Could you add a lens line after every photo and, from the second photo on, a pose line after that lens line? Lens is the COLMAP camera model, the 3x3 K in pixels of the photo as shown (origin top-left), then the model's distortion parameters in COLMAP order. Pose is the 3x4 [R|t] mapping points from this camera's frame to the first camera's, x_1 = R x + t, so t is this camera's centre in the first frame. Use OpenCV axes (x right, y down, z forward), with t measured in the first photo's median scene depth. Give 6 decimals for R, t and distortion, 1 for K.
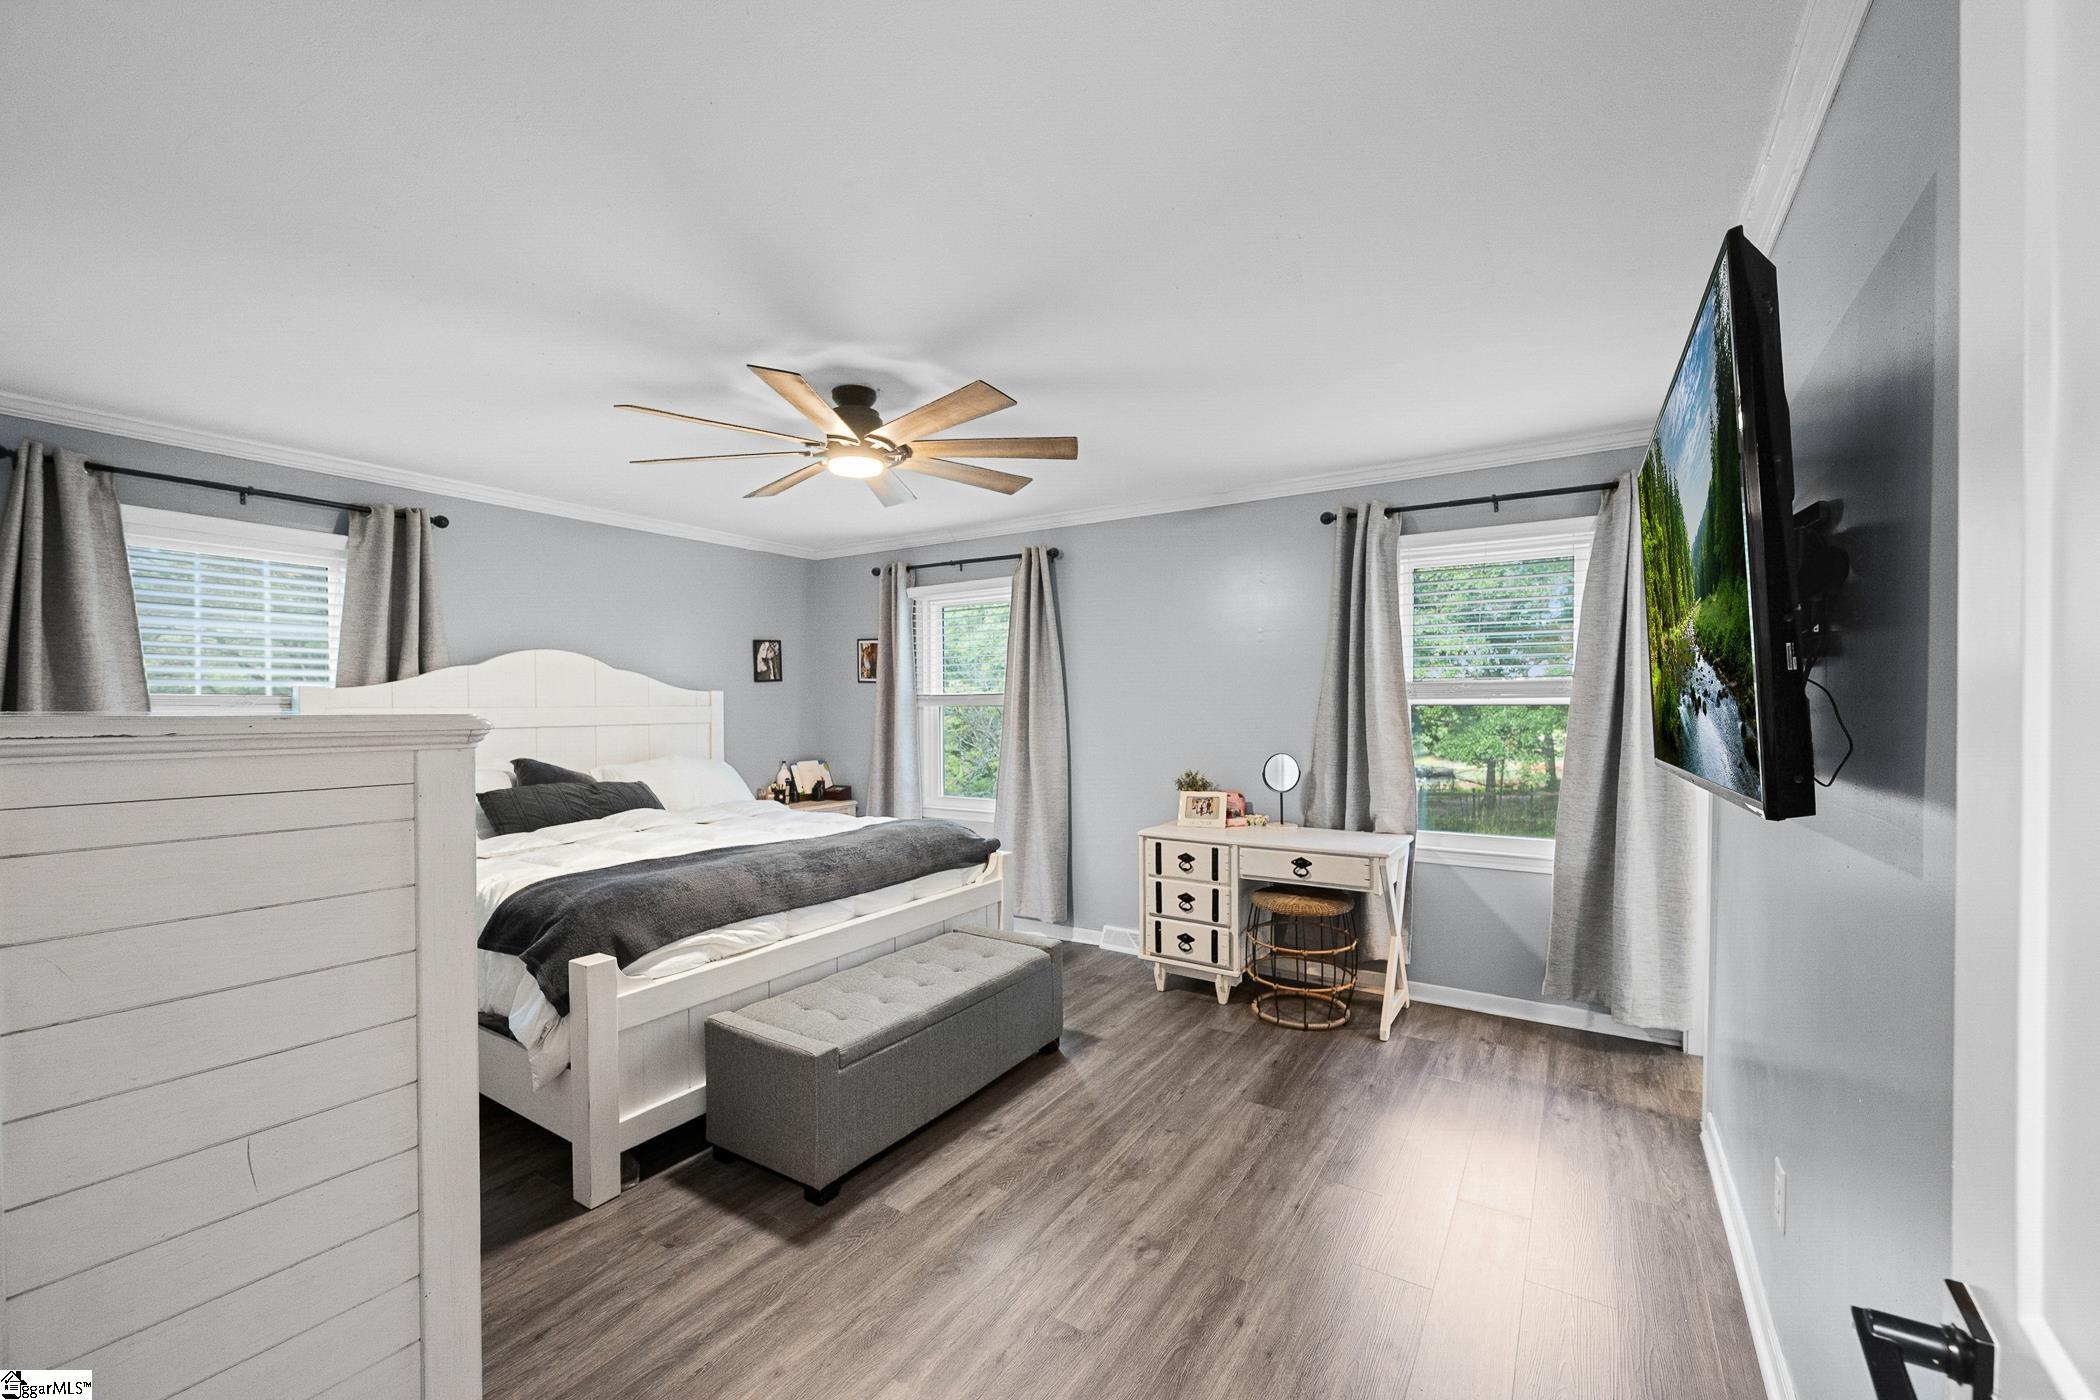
lens RADIAL K [[833.9, 0, 996.3], [0, 833.9, 733.3], [0, 0, 1]] dist [-0.002914, 0.000128]
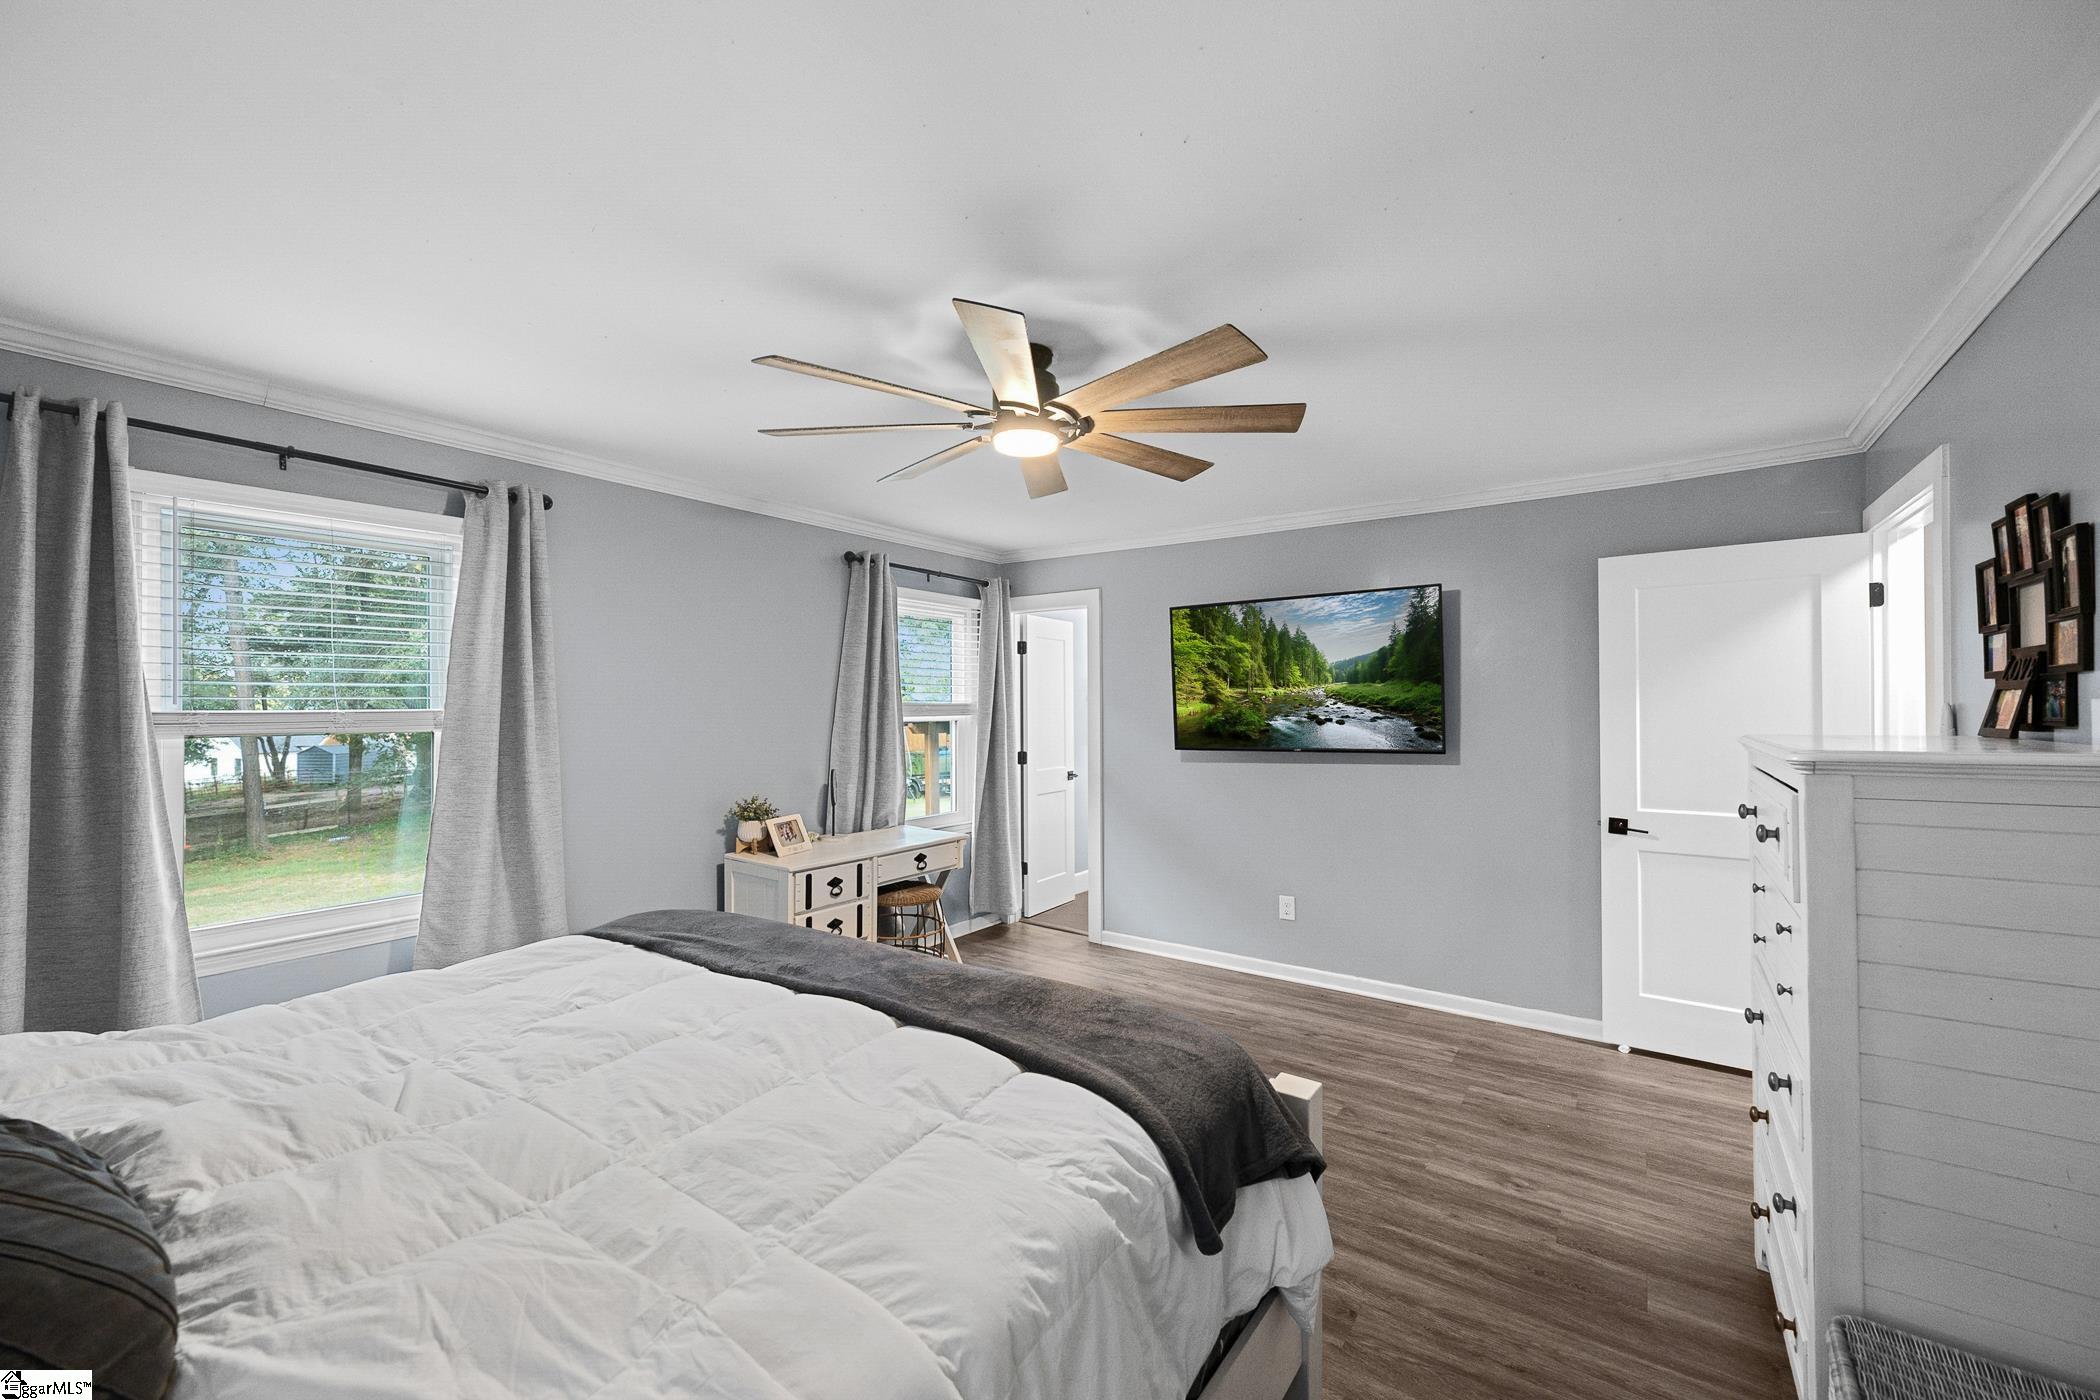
lens RADIAL K [[833.9, 0, 1052.6], [0, 833.9, 697.6], [0, 0, 1]] dist [-0.002914, 0.000128]
pose [[0.033734, 0.011883, 0.999360, -0.946789], [0.043428, 0.998967, -0.013345, -0.054637], [-0.998487, 0.043850, 0.033183, 0.897057]]
